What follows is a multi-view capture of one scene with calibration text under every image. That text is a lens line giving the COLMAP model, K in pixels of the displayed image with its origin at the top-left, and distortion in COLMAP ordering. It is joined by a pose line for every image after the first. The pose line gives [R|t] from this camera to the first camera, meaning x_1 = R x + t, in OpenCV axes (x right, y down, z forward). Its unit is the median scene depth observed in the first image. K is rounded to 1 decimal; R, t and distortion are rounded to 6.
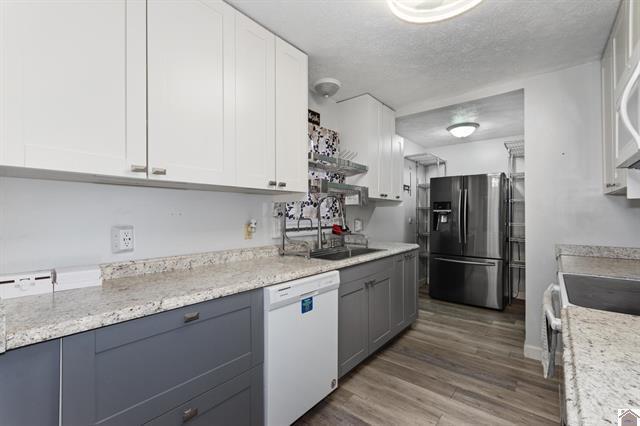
lens RADIAL K [[282.7, 0, 317.5], [0, 282.7, 214.3], [0, 0, 1]] dist [0.006437, 0.000896]
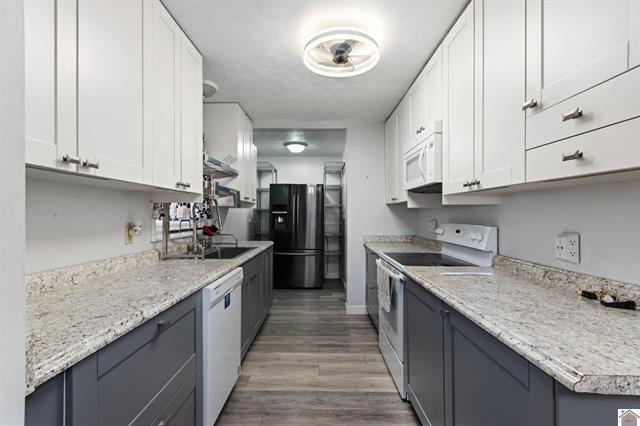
lens RADIAL K [[282.7, 0, 318.8], [0, 282.7, 214.6], [0, 0, 1]] dist [0.006437, 0.000896]
pose [[0.778025, 0.004753, 0.628215, -0.296065], [-0.004643, 0.999988, -0.001815, -0.002864], [-0.628216, -0.001505, 0.778038, -0.033588]]
